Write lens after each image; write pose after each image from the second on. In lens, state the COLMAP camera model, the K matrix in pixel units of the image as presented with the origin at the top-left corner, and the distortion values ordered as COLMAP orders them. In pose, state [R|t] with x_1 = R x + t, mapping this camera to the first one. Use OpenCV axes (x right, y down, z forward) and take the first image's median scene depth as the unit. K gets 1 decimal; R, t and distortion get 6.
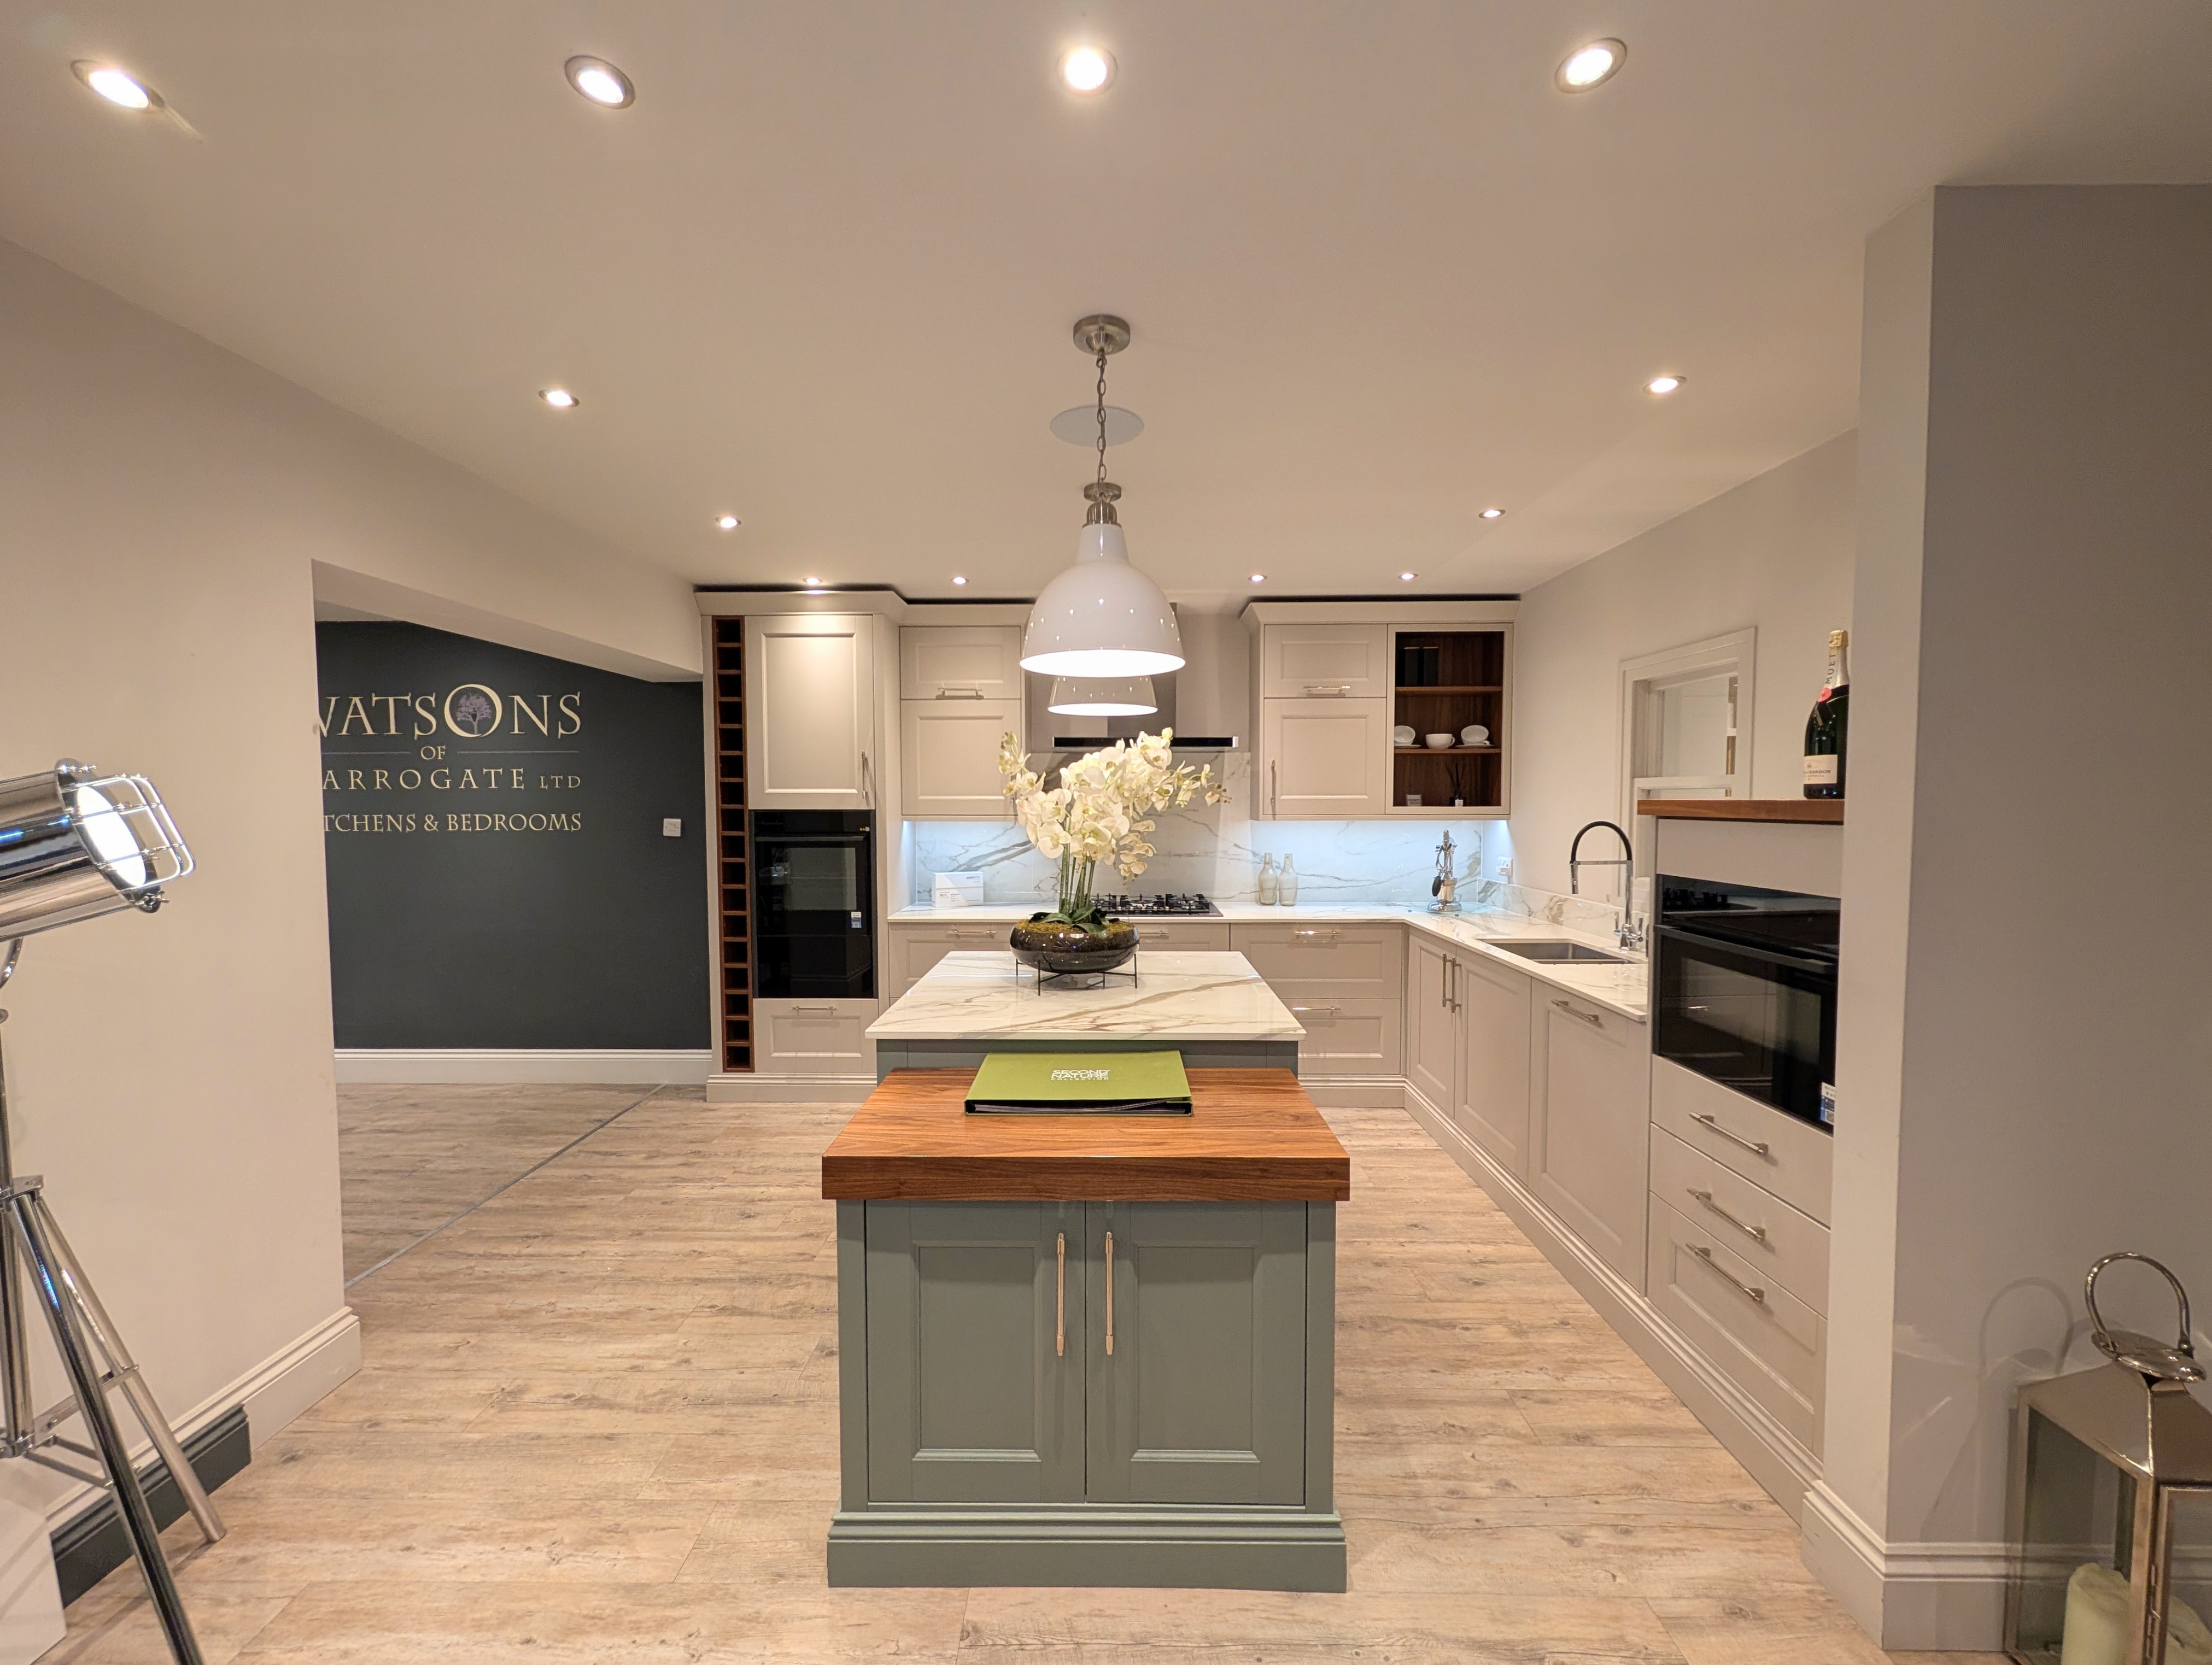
lens RADIAL K [[837.5, 0, 1100.8], [0, 837.5, 837.5], [0, 0, 1]] dist [0.000950, -0.000108]
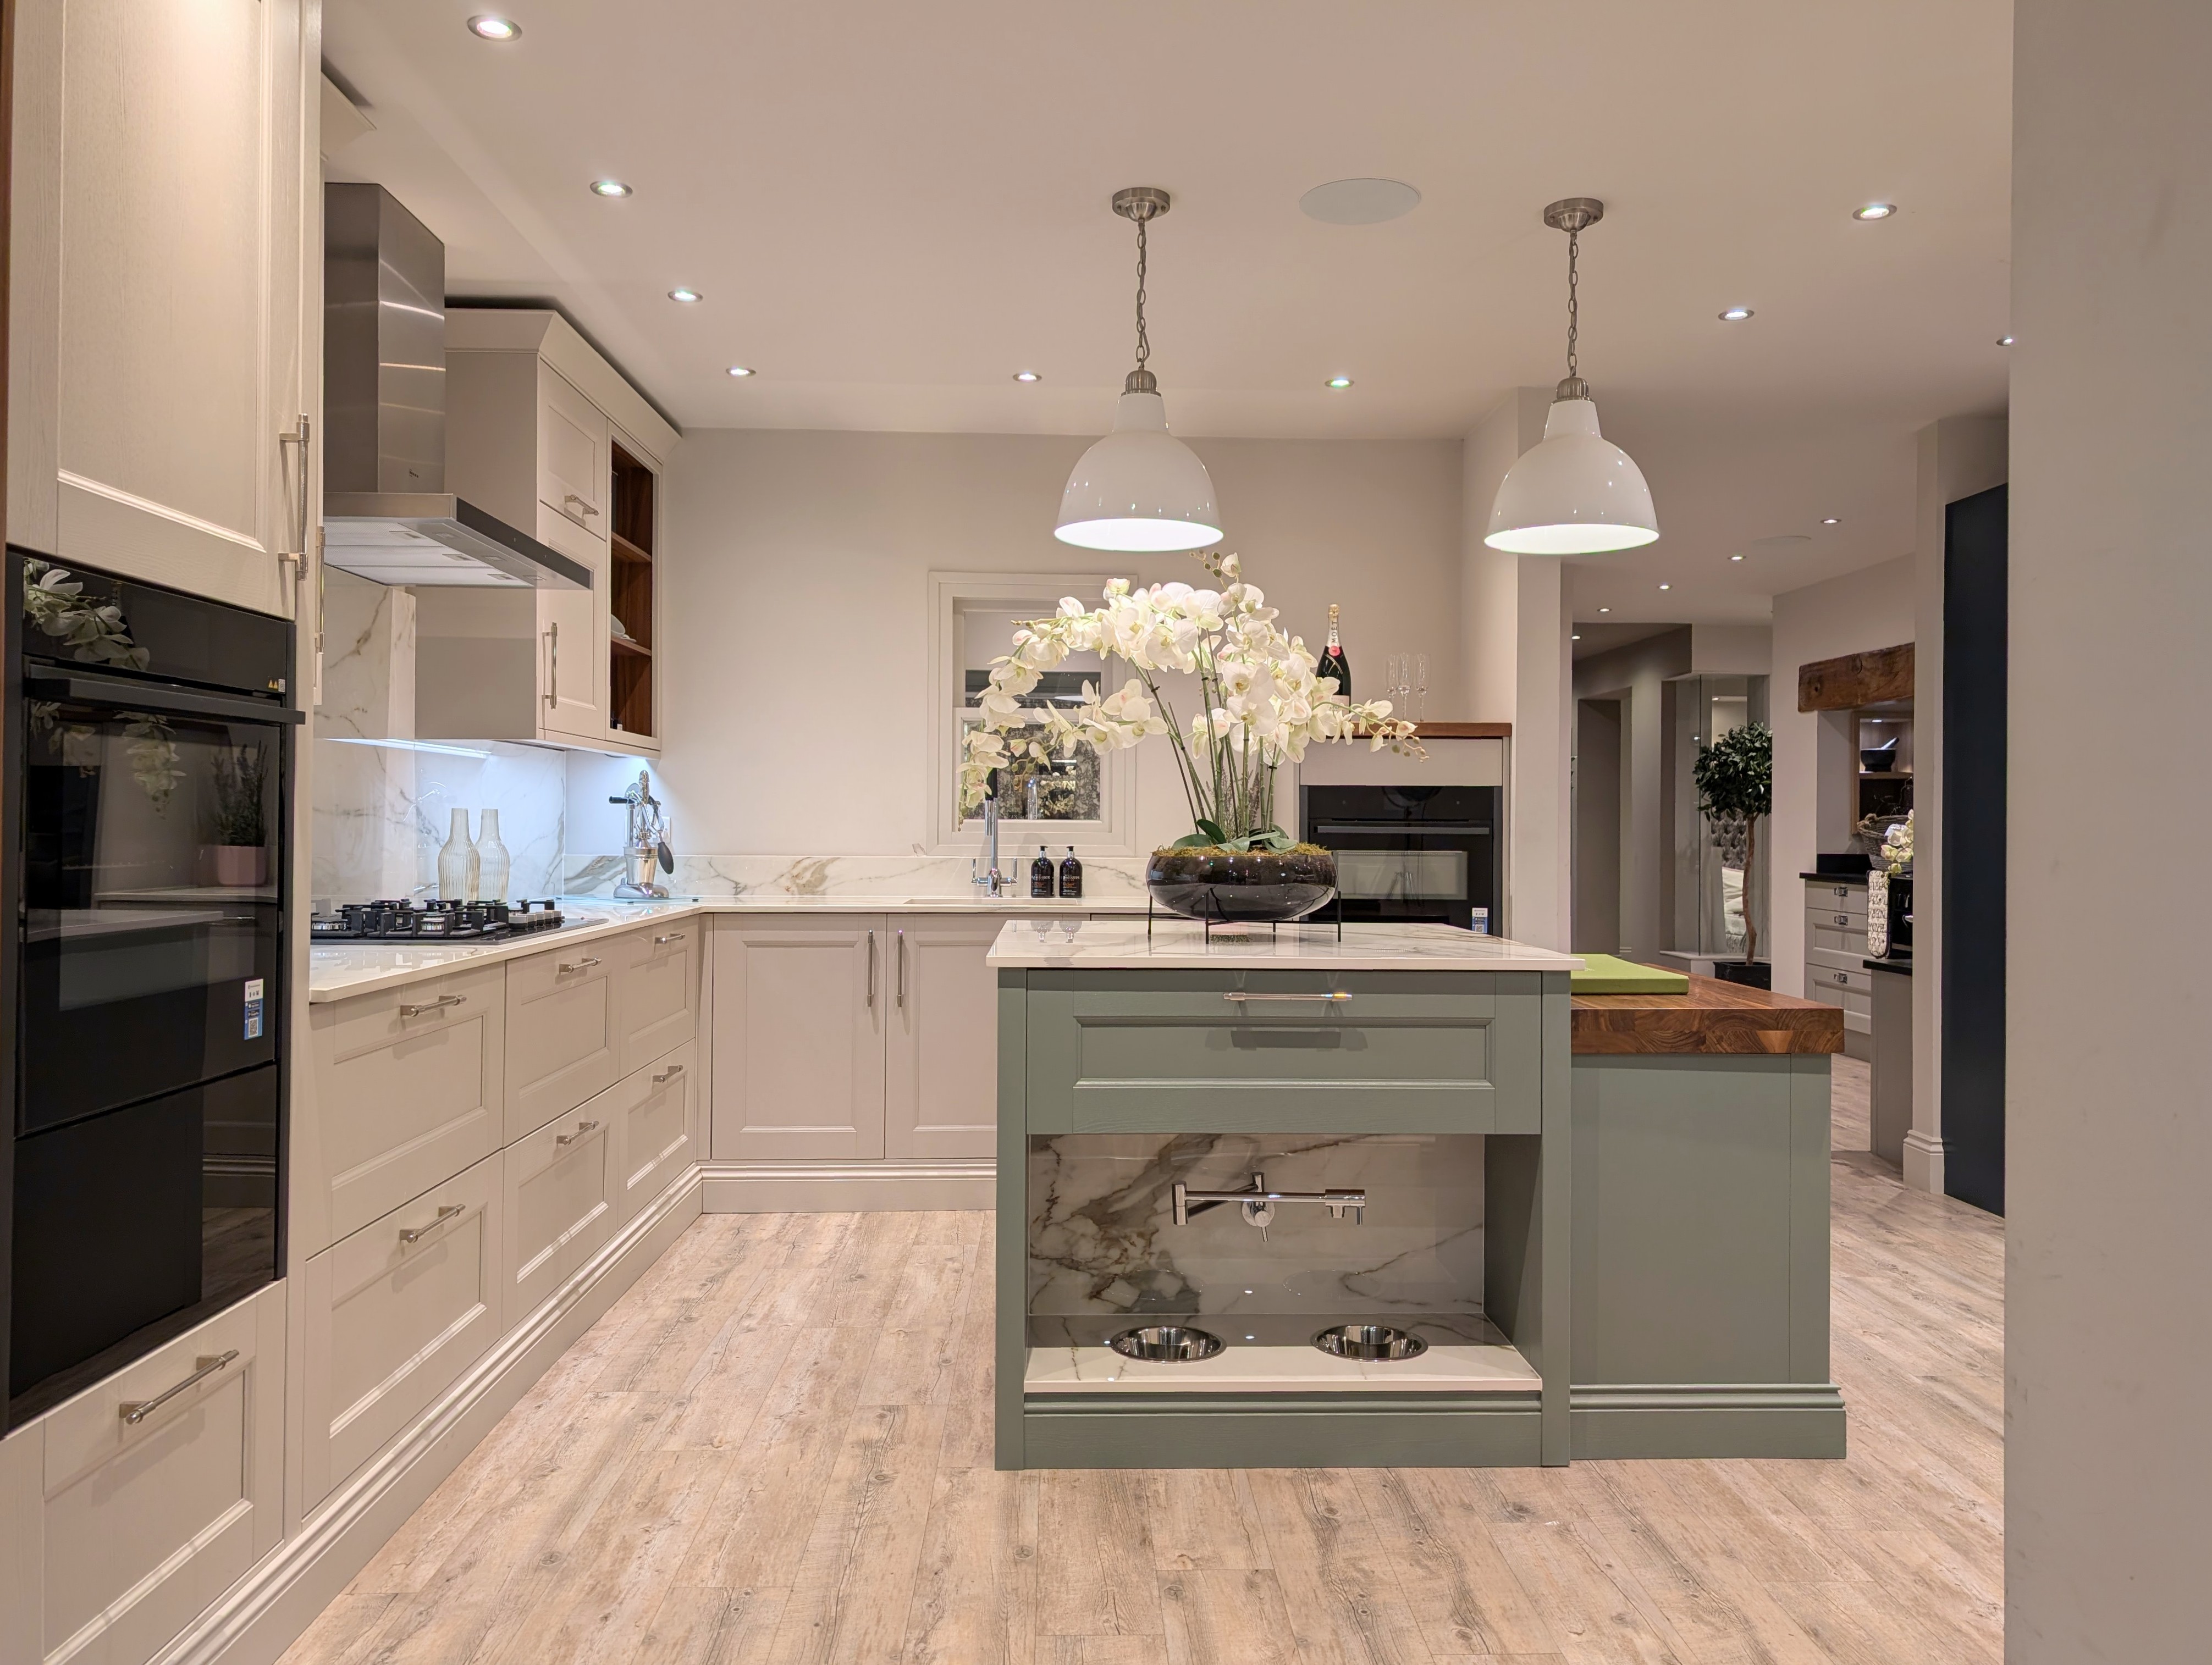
lens RADIAL K [[1591.4, 0, 1108.6], [0, 1591.4, 824.9], [0, 0, 1]] dist [0.053544, -0.064647]
pose [[-0.043930, 0.002867, 0.999031, -1.095254], [0.038441, 0.999260, -0.001178, 0.064428], [-0.998295, 0.038352, -0.044007, 0.969294]]
